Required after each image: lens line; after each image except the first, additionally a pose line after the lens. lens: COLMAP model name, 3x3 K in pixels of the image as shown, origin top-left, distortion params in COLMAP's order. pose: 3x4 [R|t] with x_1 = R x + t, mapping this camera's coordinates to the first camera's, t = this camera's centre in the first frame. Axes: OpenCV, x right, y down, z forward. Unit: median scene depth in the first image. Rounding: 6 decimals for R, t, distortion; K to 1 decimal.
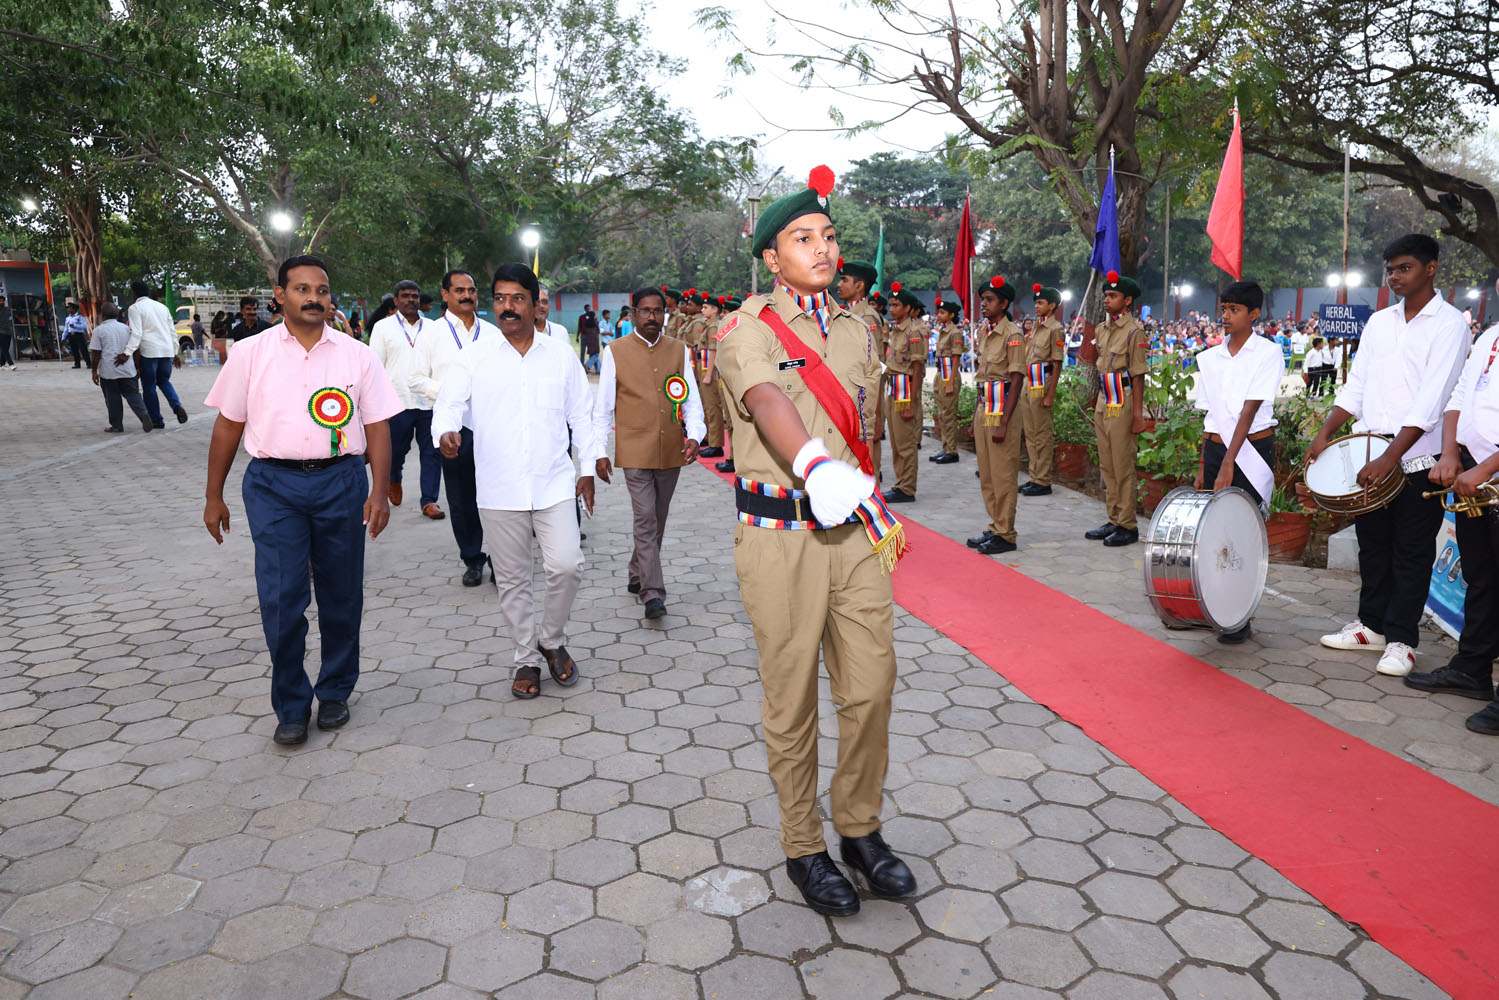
lens RADIAL K [[1018.5, 0, 761.6], [0, 1018.5, 495.7], [0, 0, 1]] dist [-0.009098, 0.002641]
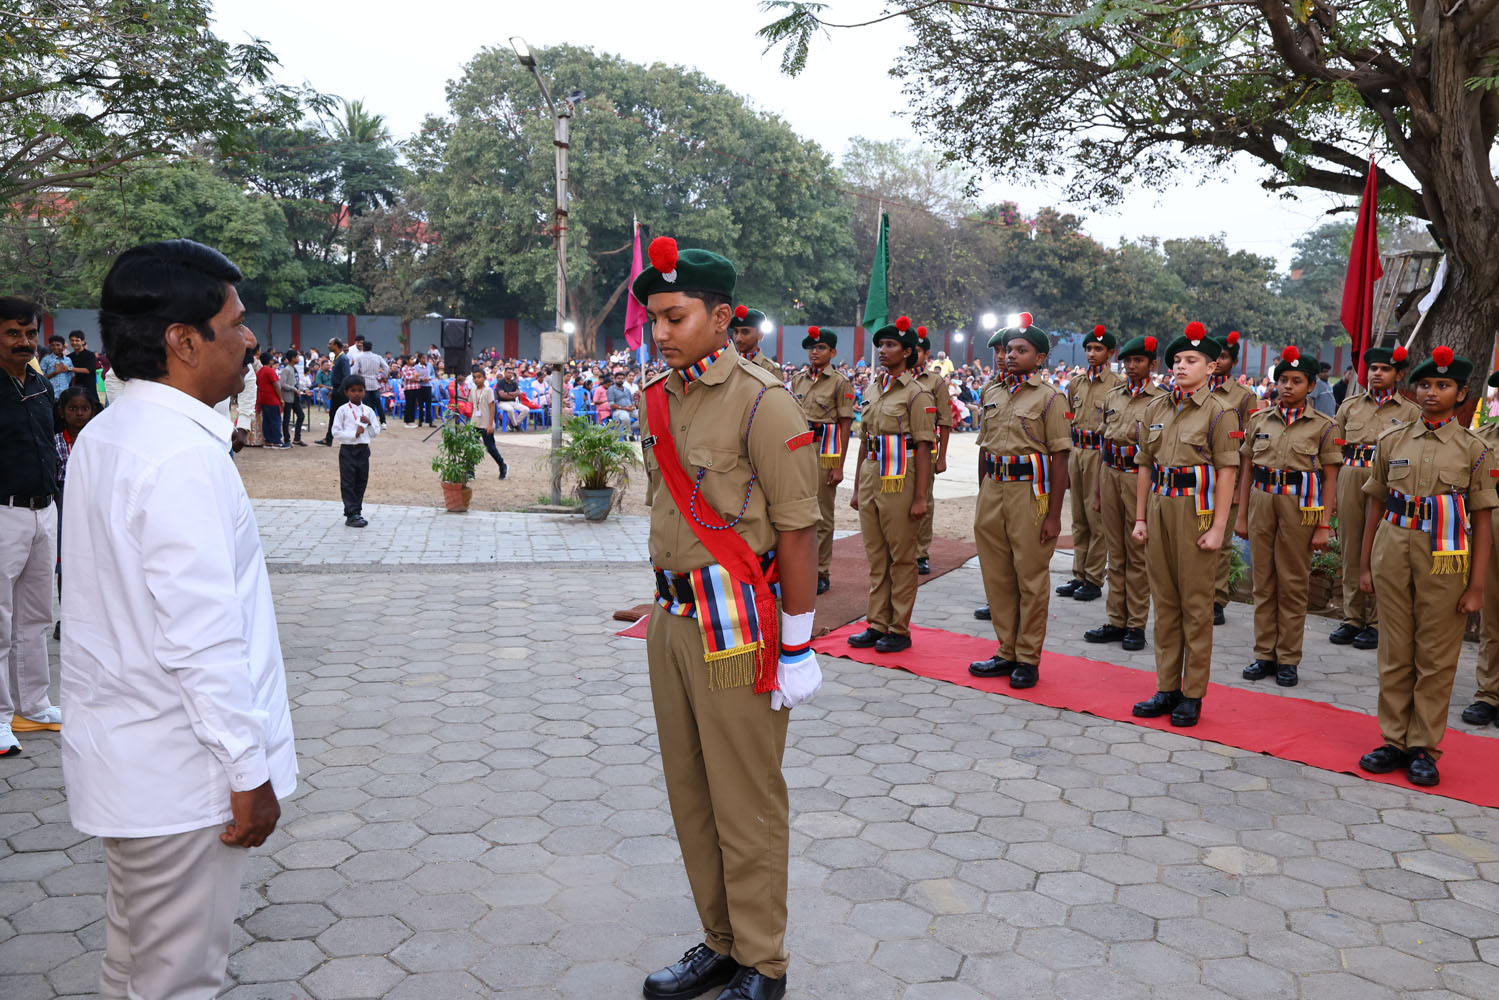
lens RADIAL K [[1288.4, 0, 762.1], [0, 1288.4, 504.5], [0, 0, 1]] dist [-0.003770, -0.000031]
pose [[0.851951, -0.043019, 0.521851, -0.189430], [0.071589, 0.996830, -0.034700, -0.048882], [-0.518705, 0.066921, 0.852330, 0.262058]]
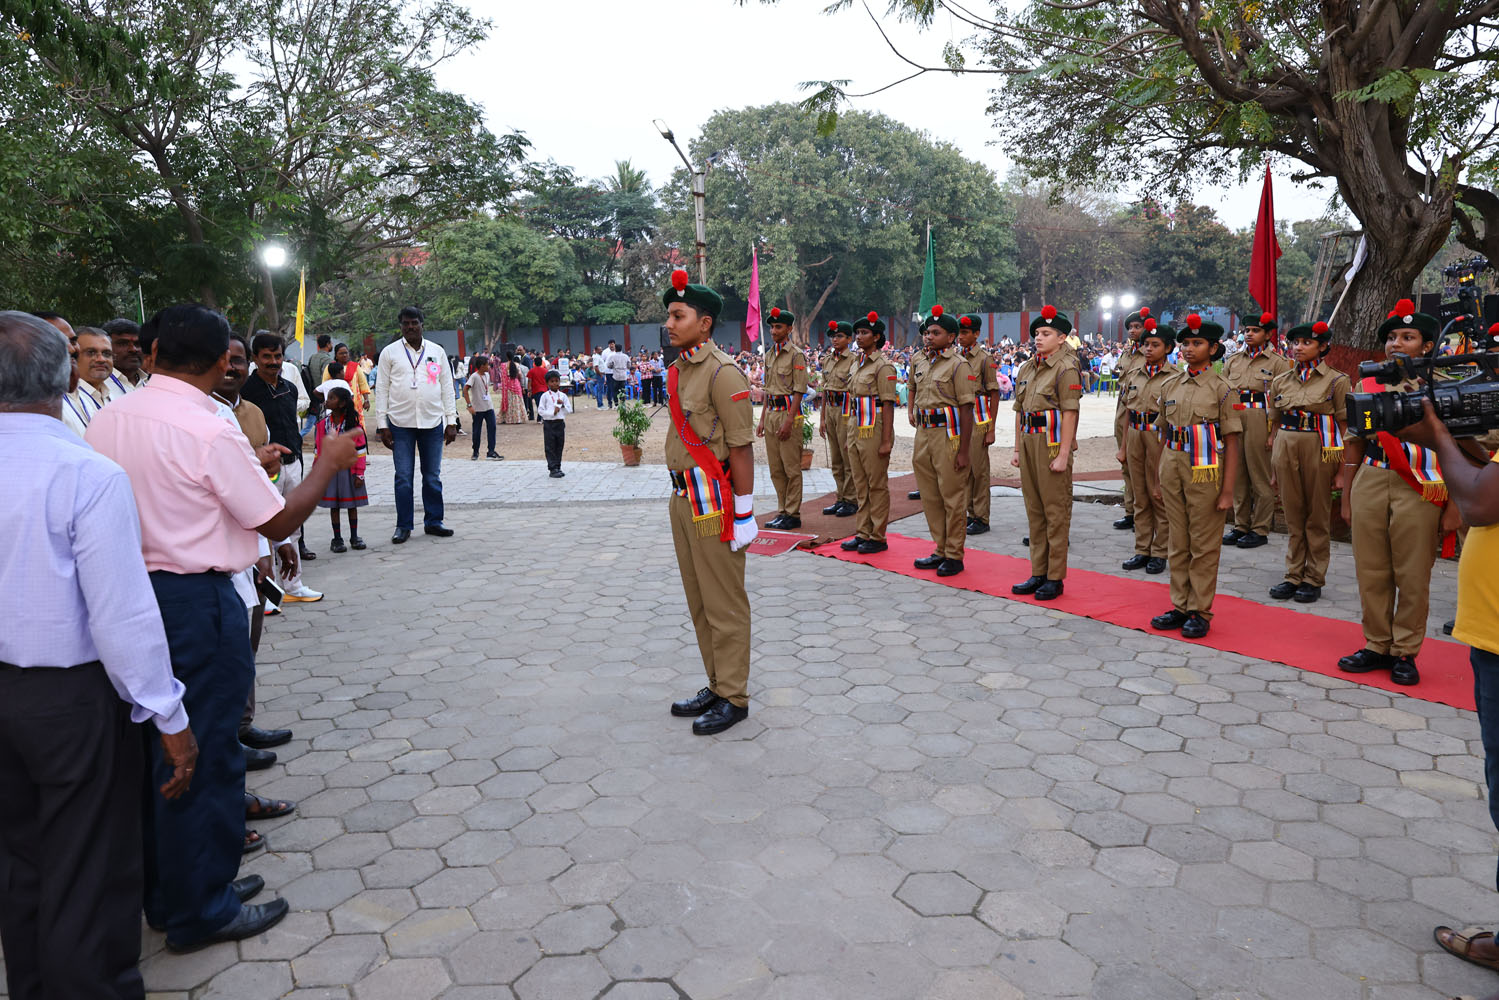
lens RADIAL K [[1018.5, 0, 762.3], [0, 1018.5, 503.3], [0, 0, 1]] dist [-0.009098, 0.002641]
pose [[0.935081, -0.082657, 0.344662, -0.159483], [0.091808, 0.995724, -0.010281, -0.040327], [-0.342338, 0.041257, 0.938671, 0.213109]]
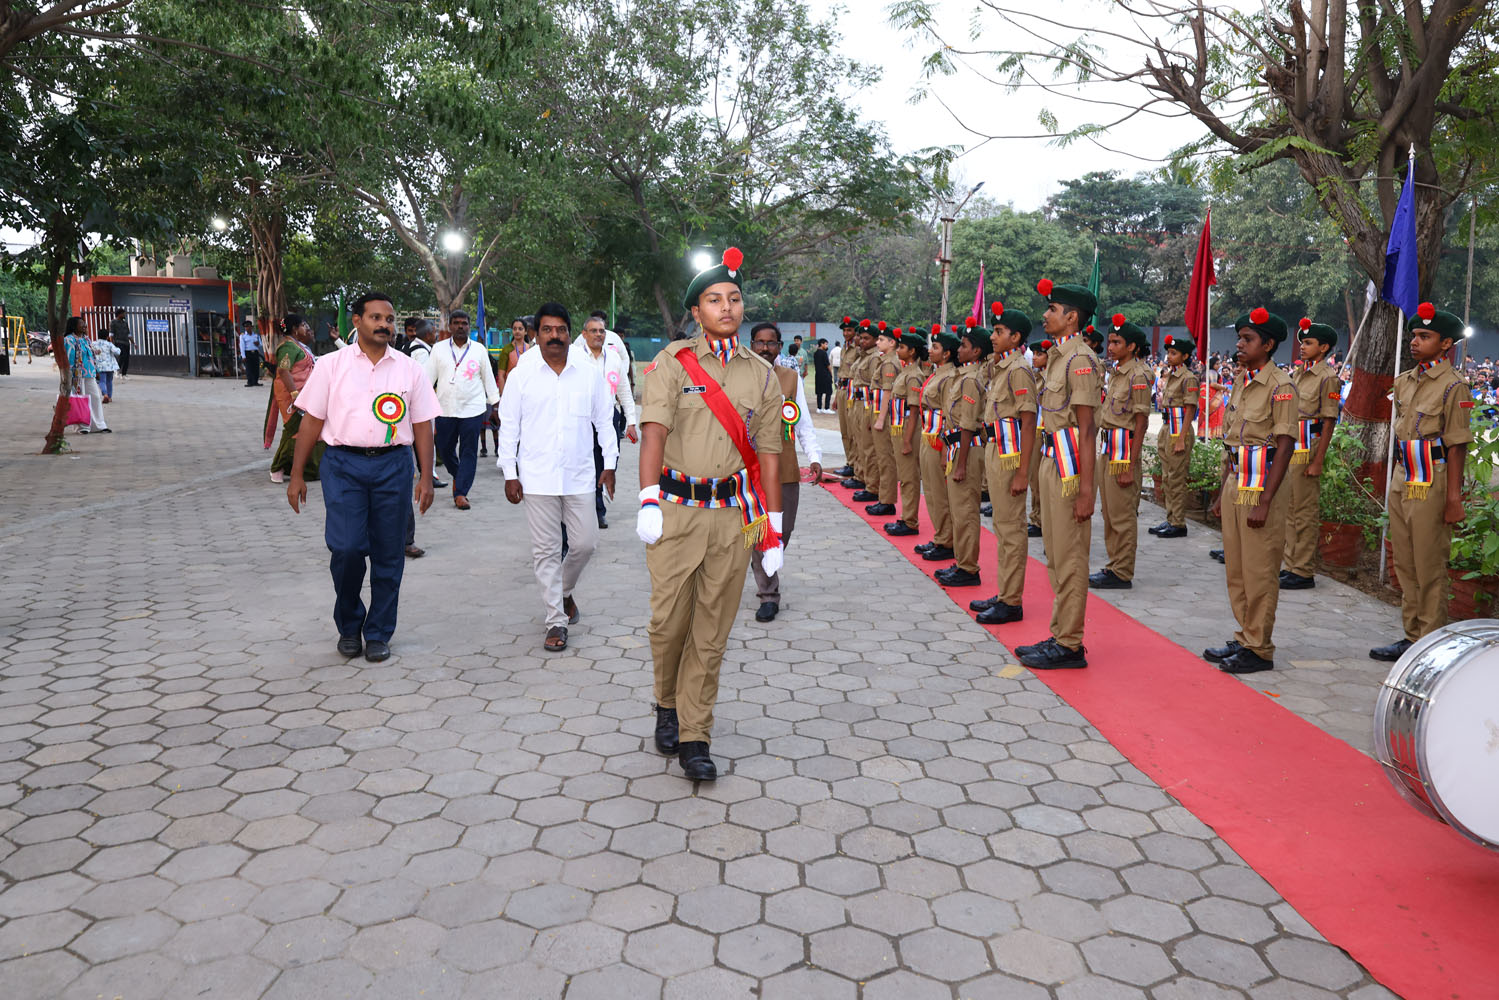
lens RADIAL K [[1094.7, 0, 762.5], [0, 1094.7, 499.5], [0, 0, 1]] dist [-0.002606, 0.000542]
pose [[0.985154, 0.045284, -0.165590, 0.001651], [-0.051379, 0.998144, -0.032704, -0.006468], [0.163802, 0.040727, 0.985652, 0.033544]]
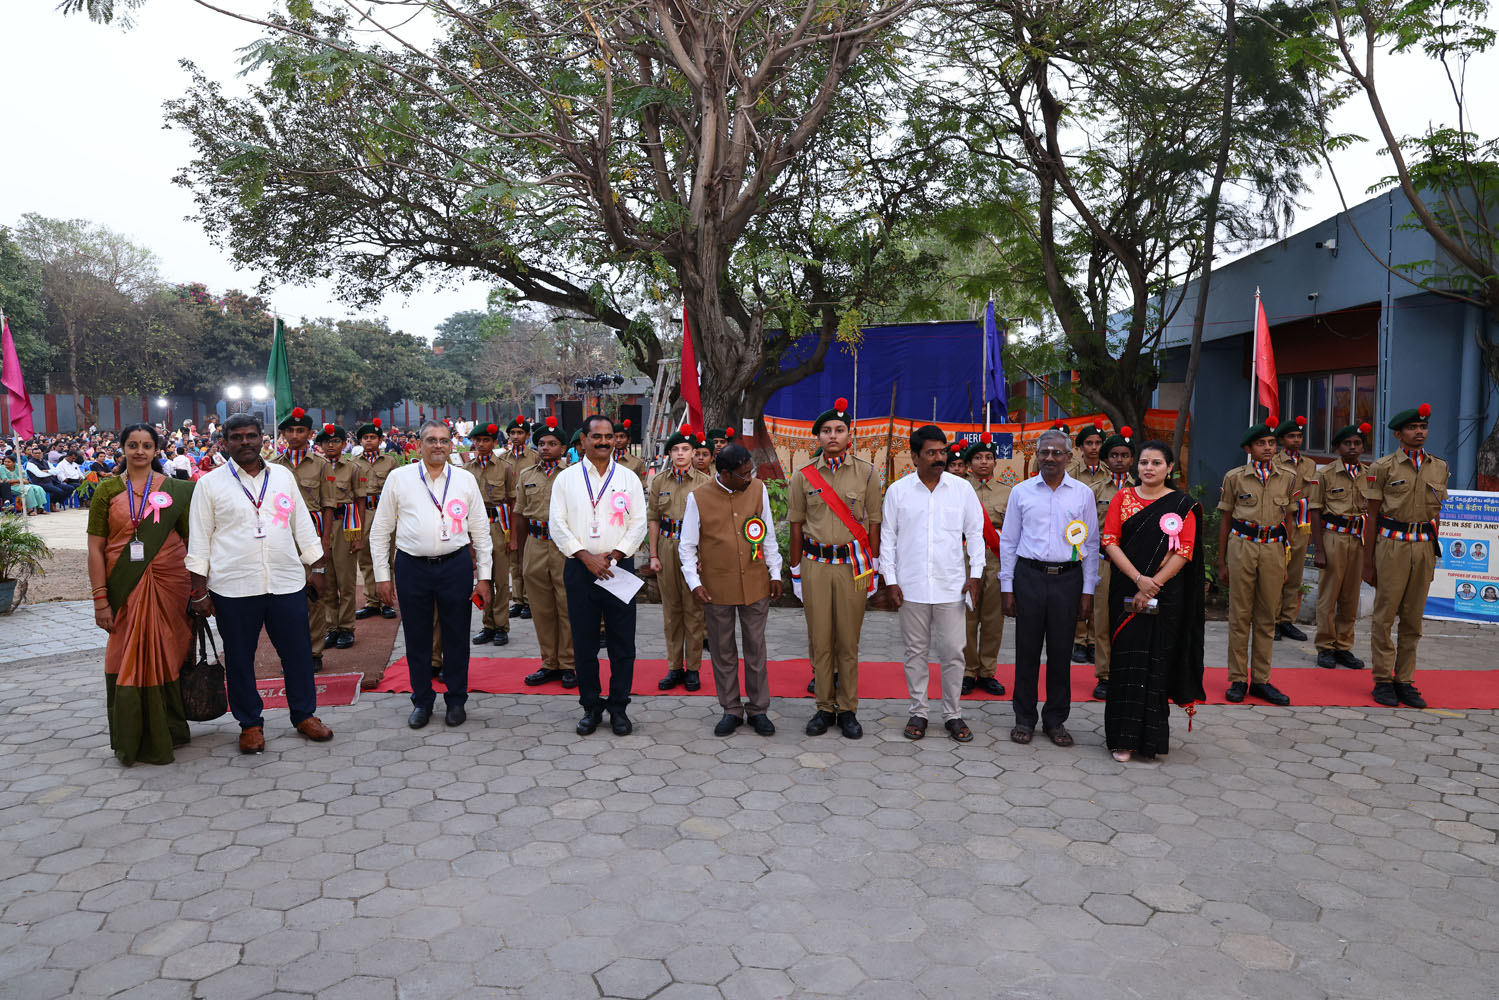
lens RADIAL K [[1018.5, 0, 757.3], [0, 1018.5, 498.8], [0, 0, 1]] dist [-0.009098, 0.002641]
pose [[0.312448, -0.078729, 0.946667, -0.251315], [0.171434, 0.984870, 0.025324, -0.065321], [-0.934338, 0.154378, 0.321218, 0.306222]]
